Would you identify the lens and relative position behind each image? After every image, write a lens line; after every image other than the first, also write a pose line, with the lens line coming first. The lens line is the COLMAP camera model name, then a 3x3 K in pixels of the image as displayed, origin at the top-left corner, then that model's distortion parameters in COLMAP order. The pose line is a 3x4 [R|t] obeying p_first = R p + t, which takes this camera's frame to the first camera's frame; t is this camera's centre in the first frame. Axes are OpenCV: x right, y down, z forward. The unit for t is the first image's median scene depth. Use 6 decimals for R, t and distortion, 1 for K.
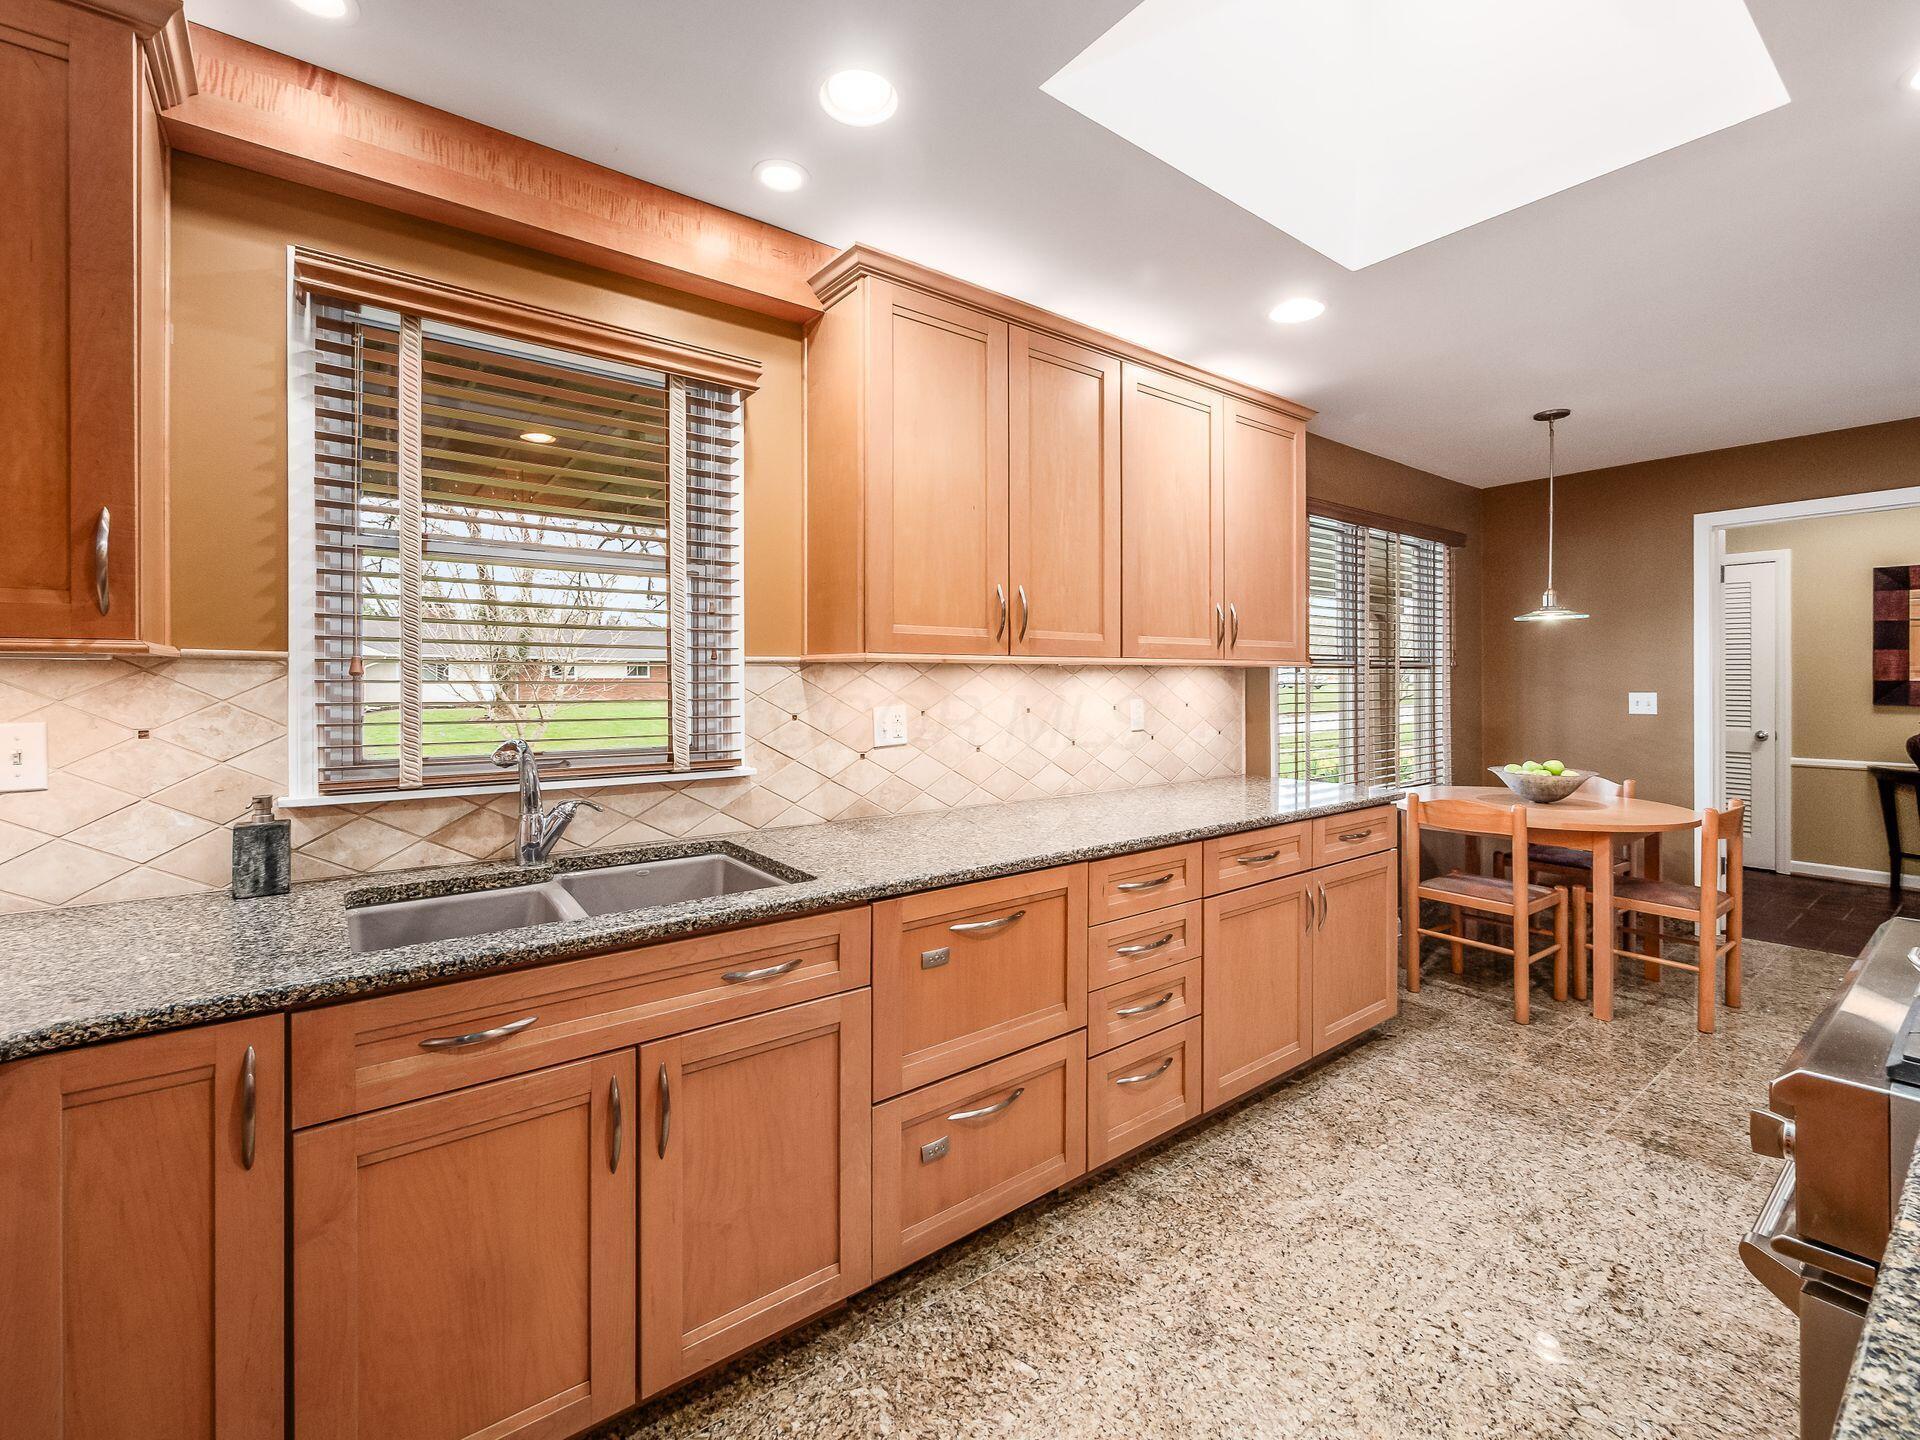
lens RADIAL K [[874.6, 0, 858.1], [0, 874.6, 691.8], [0, 0, 1]] dist [-0.012655, 0.000377]
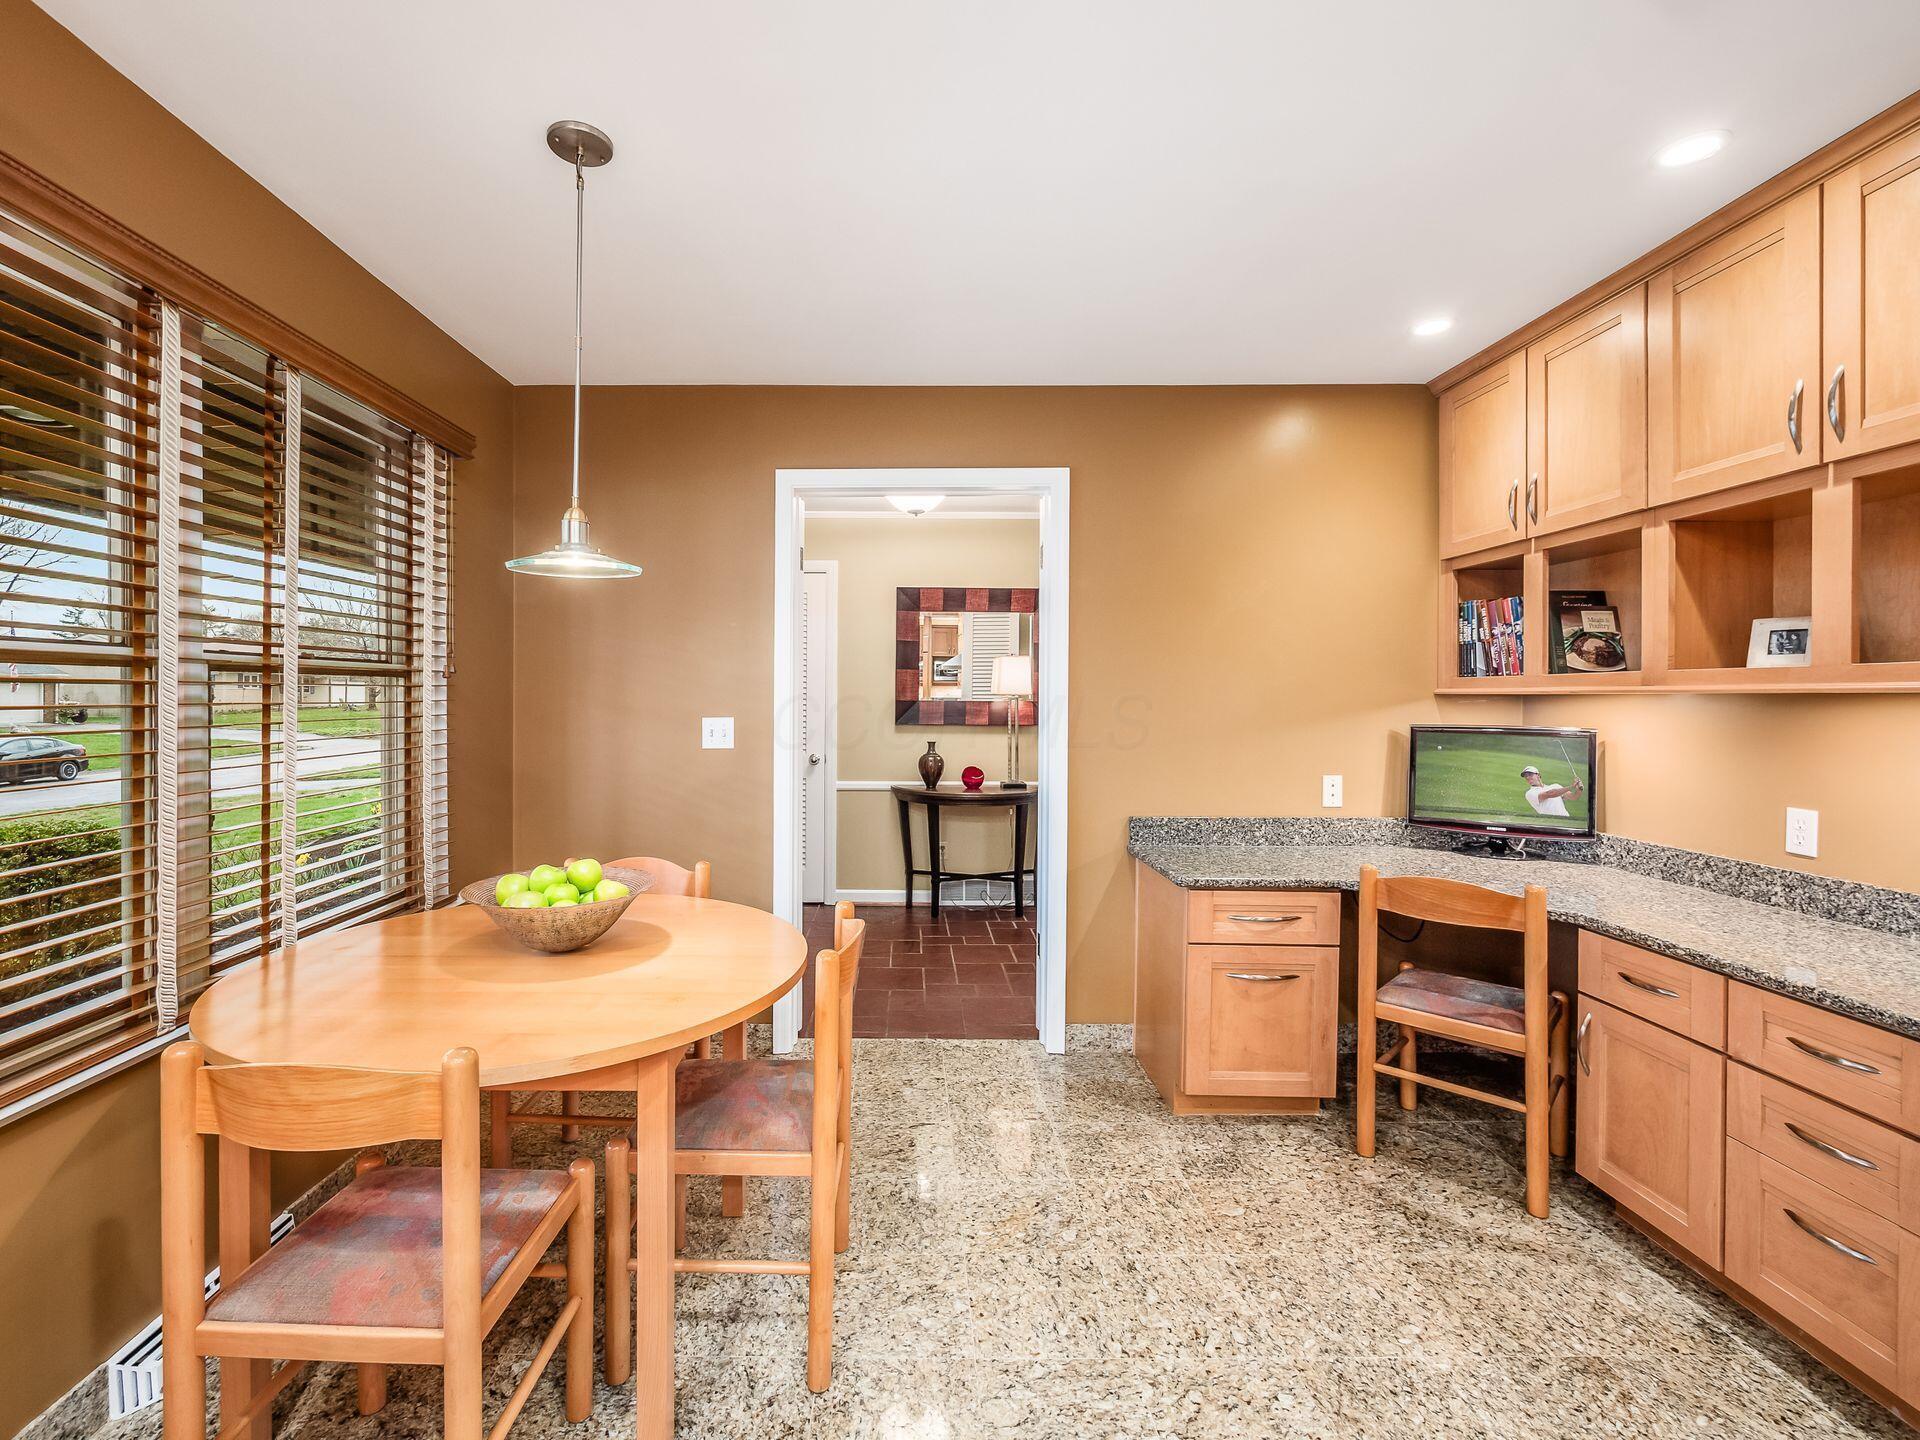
lens RADIAL K [[906.2, 0, 947.7], [0, 906.2, 673.2], [0, 0, 1]] dist [0.001059, 0.000631]
pose [[0.546136, 0.028558, 0.837209, 0.649635], [0.002008, 0.999371, -0.035400, -0.013481], [-0.837694, 0.021014, 0.545736, 0.732339]]
